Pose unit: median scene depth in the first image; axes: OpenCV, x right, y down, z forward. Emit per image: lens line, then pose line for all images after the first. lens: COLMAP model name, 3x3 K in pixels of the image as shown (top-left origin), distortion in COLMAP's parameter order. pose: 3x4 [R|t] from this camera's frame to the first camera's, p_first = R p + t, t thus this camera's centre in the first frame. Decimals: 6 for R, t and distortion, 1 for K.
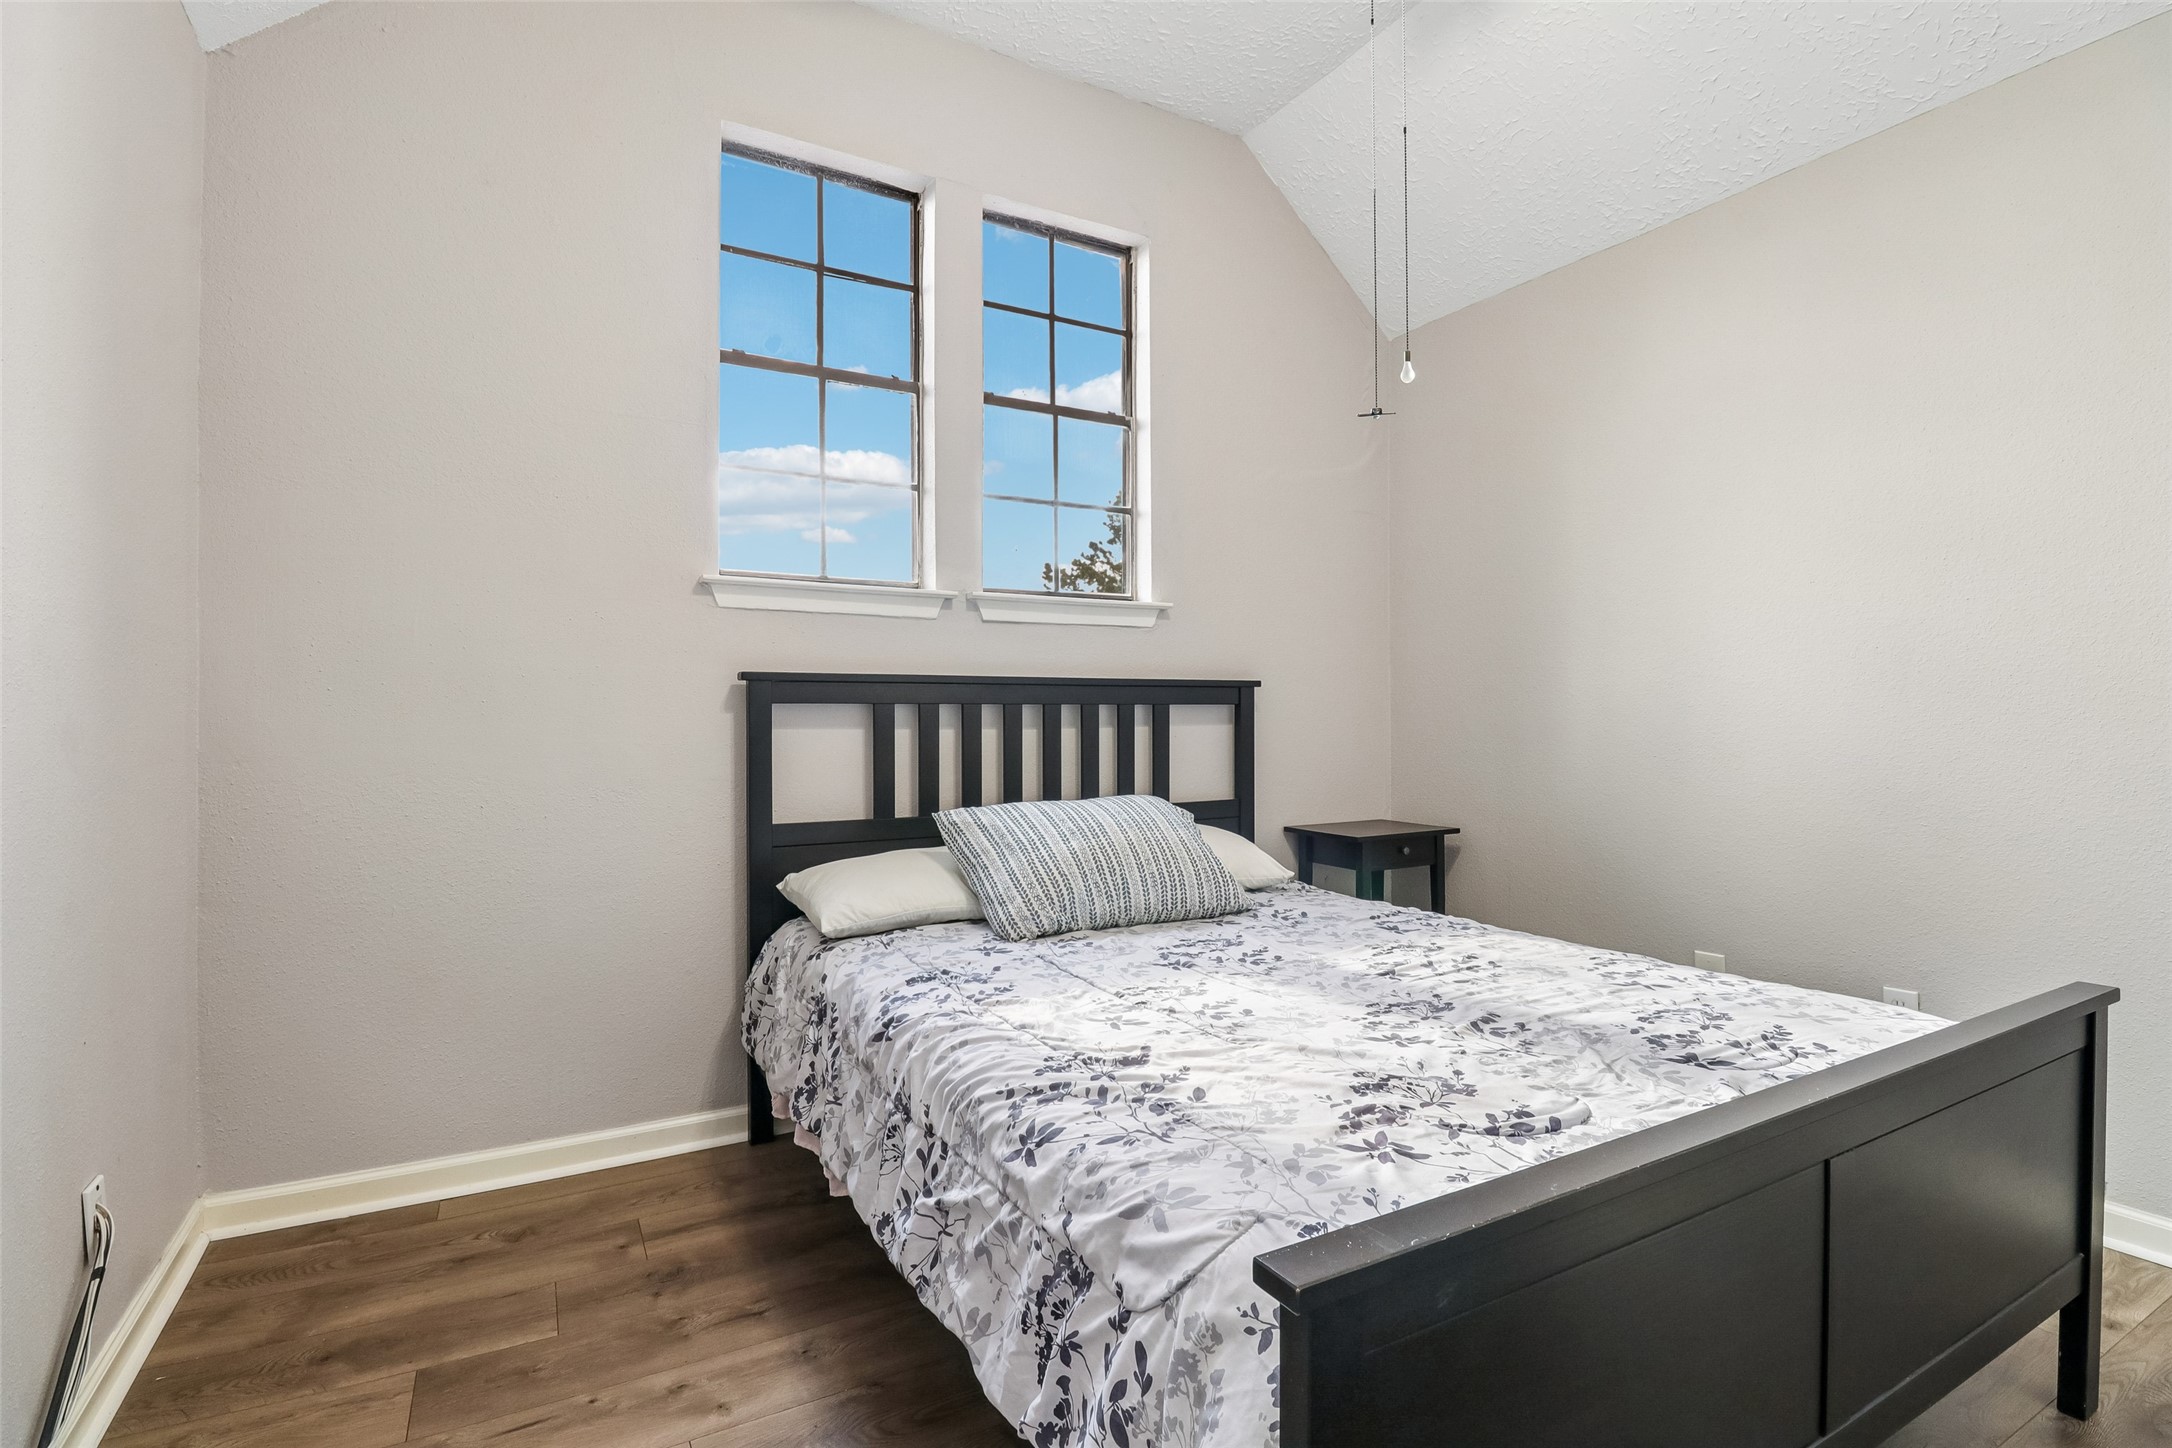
lens RADIAL K [[1017.5, 0, 1074.6], [0, 1017.5, 713.2], [0, 0, 1]] dist [0.003229, -0.014790]
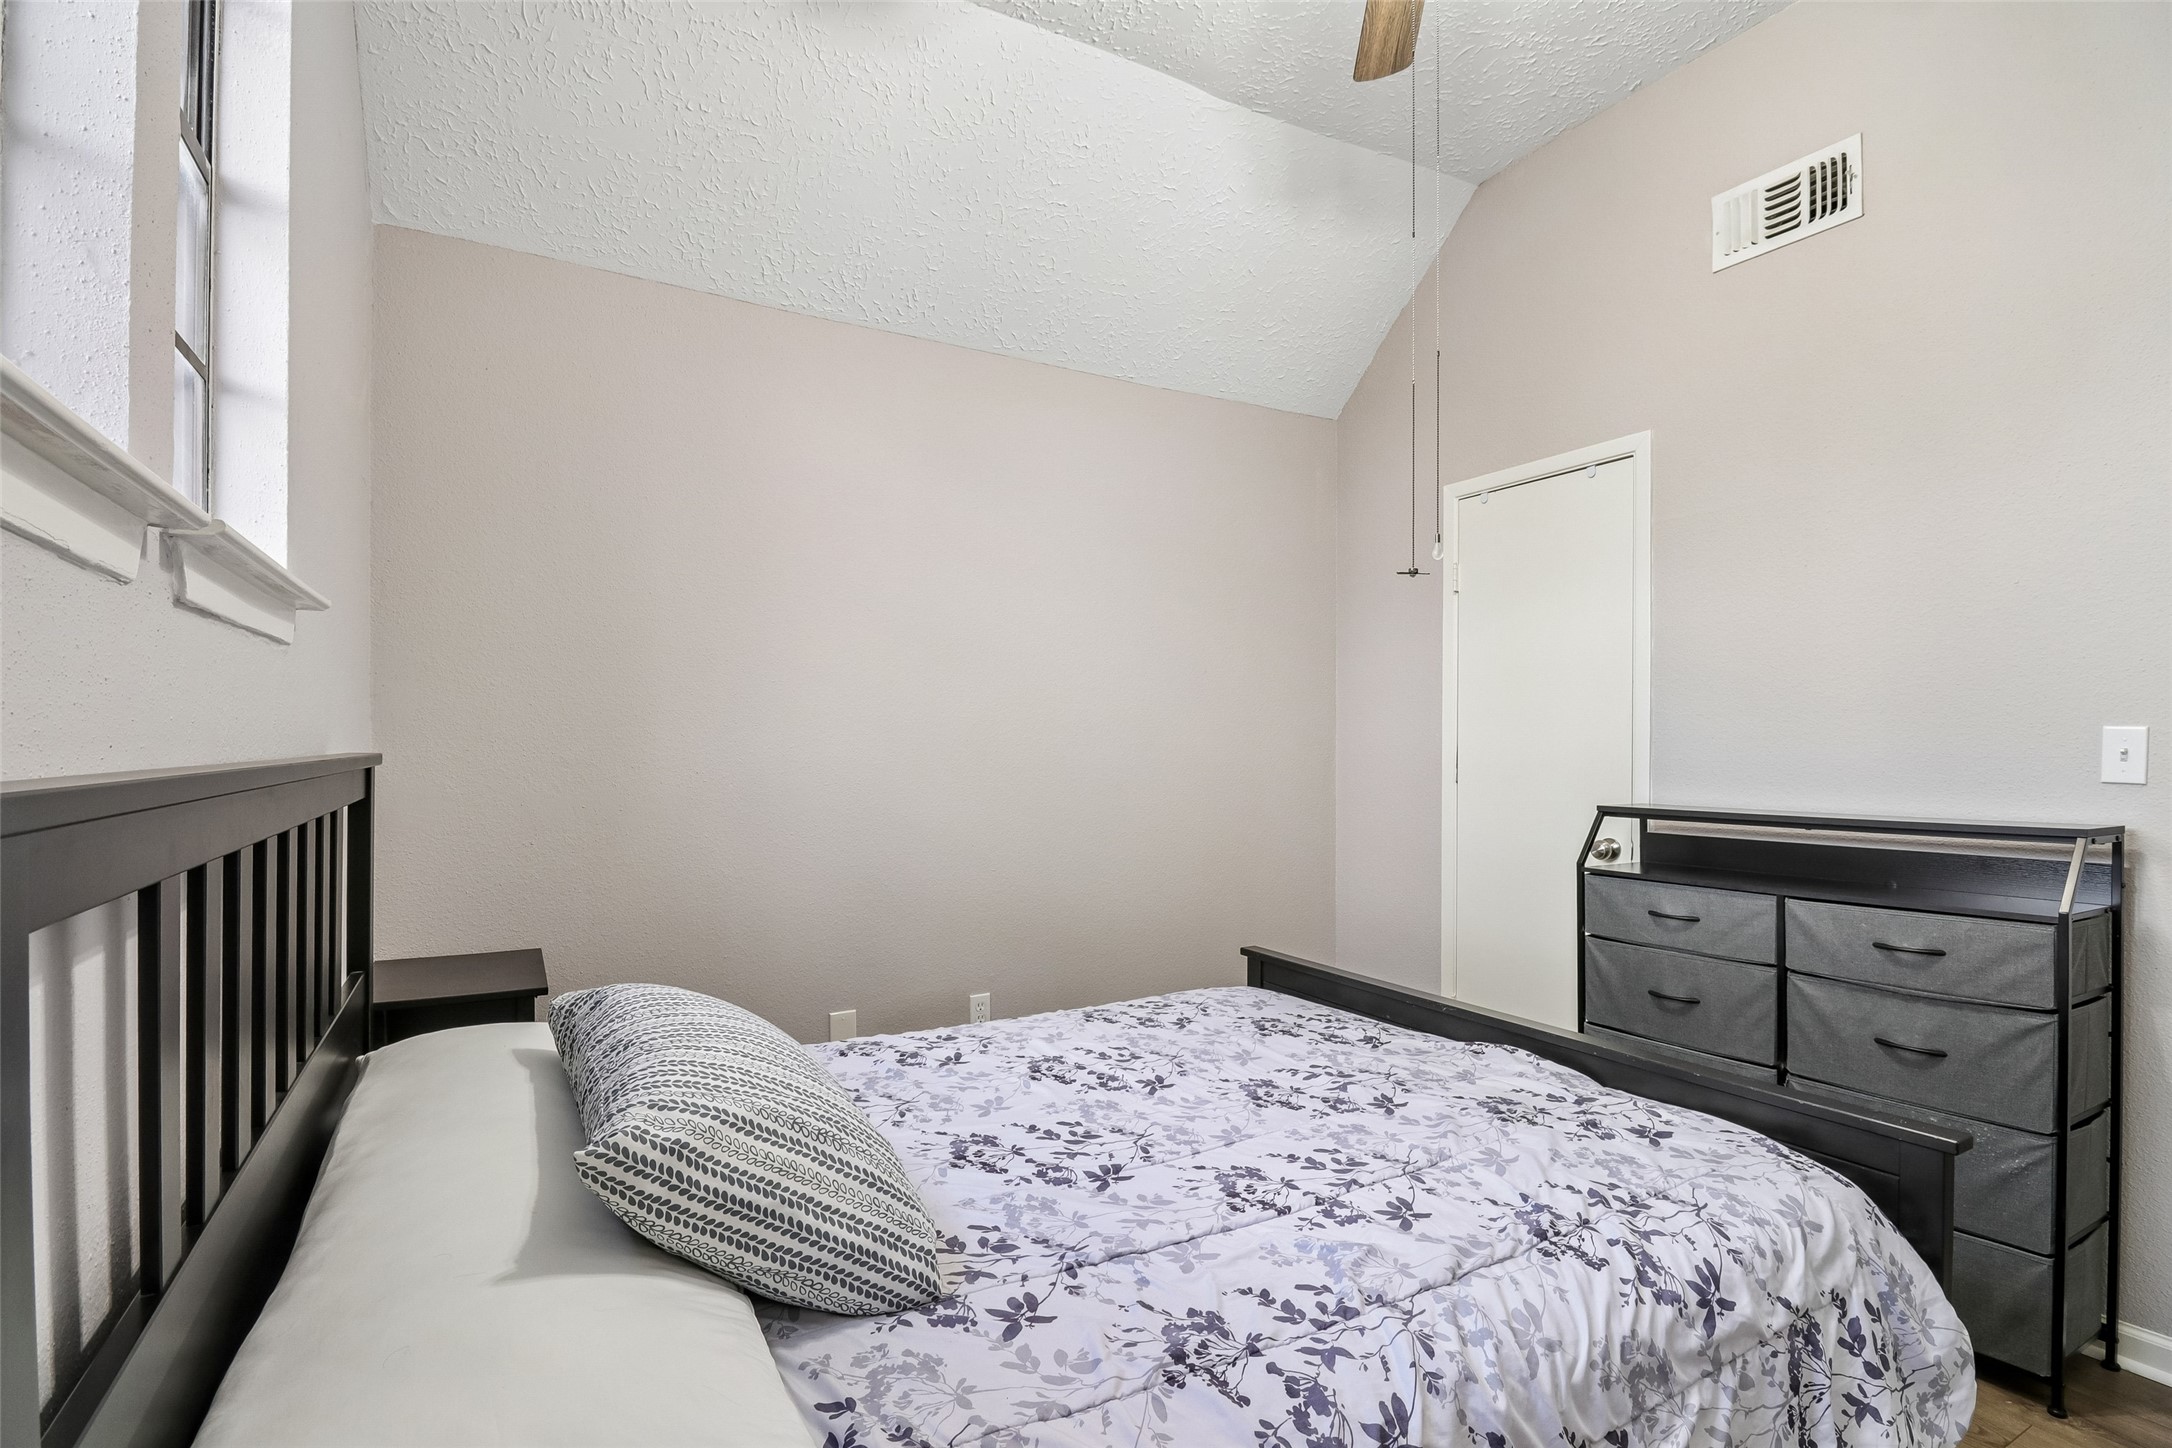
lens RADIAL K [[1017.5, 0, 1074.6], [0, 1017.5, 713.2], [0, 0, 1]] dist [0.003229, -0.014790]
pose [[0.009372, 0.013053, 0.999871, -0.999188], [-0.007644, 0.999887, -0.012981, -0.125321], [-0.999927, -0.007521, 0.009470, 1.543423]]
